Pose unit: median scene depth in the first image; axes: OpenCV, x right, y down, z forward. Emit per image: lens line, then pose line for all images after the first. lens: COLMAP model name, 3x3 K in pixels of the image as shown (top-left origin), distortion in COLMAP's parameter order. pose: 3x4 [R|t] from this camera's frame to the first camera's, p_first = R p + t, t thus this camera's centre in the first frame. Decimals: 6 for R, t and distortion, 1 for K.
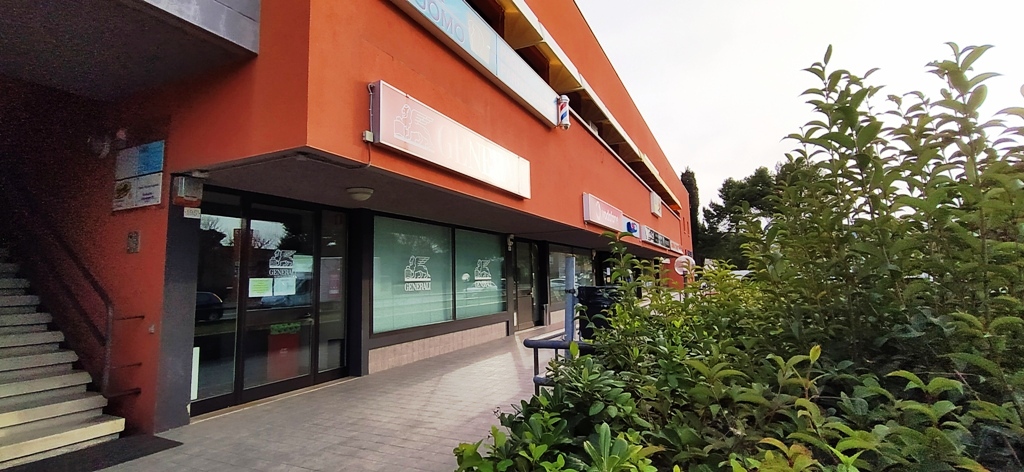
lens RADIAL K [[466.5, 0, 516.2], [0, 466.5, 234.1], [0, 0, 1]] dist [-0.000440, 0.001561]
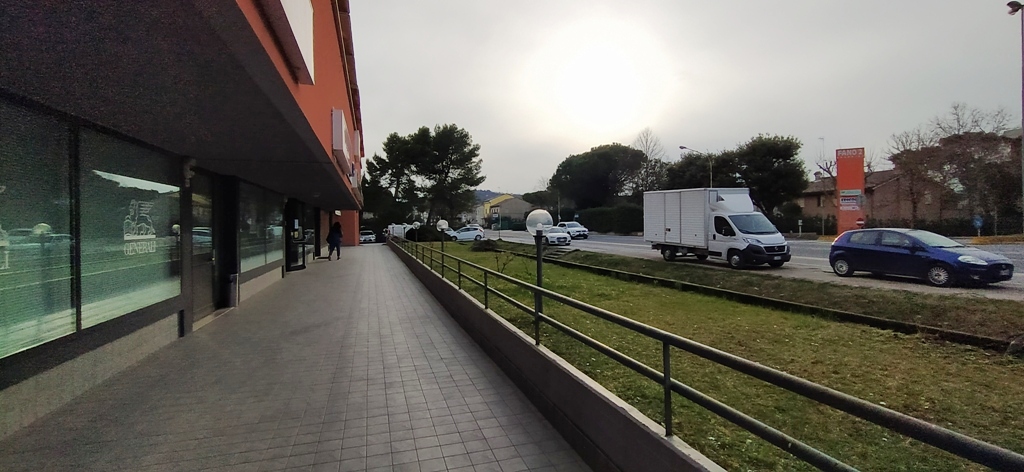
lens RADIAL K [[466.5, 0, 511.1], [0, 466.5, 229.1], [0, 0, 1]] dist [-0.000440, 0.001561]
pose [[0.748209, 0.012697, 0.663342, -0.019114], [-0.073102, 0.995307, 0.063403, 0.004237], [-0.659424, -0.095930, 0.745626, 0.062410]]
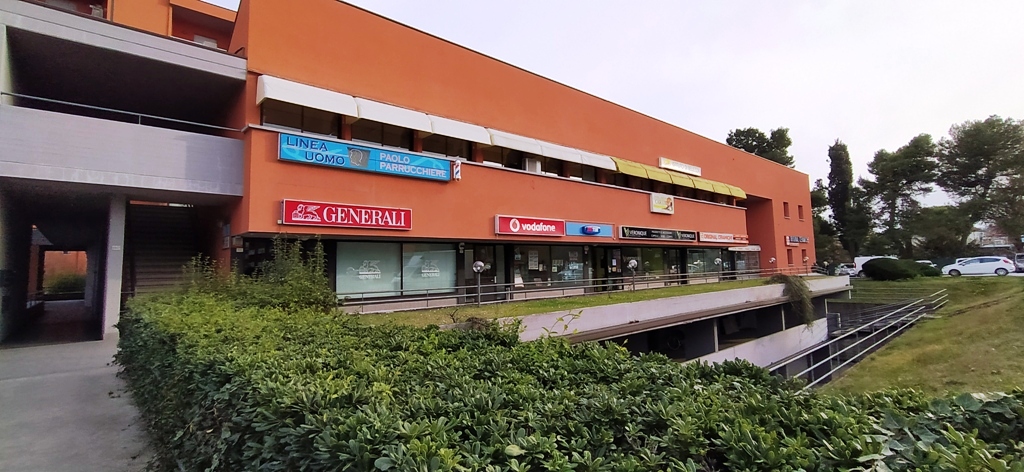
lens RADIAL K [[466.5, 0, 509.6], [0, 466.5, 234.0], [0, 0, 1]] dist [-0.000440, 0.001561]
pose [[0.923583, -0.026521, -0.382480, 0.143986], [0.038810, 0.998947, 0.024449, -0.011494], [0.381429, -0.037425, 0.923640, -0.072734]]
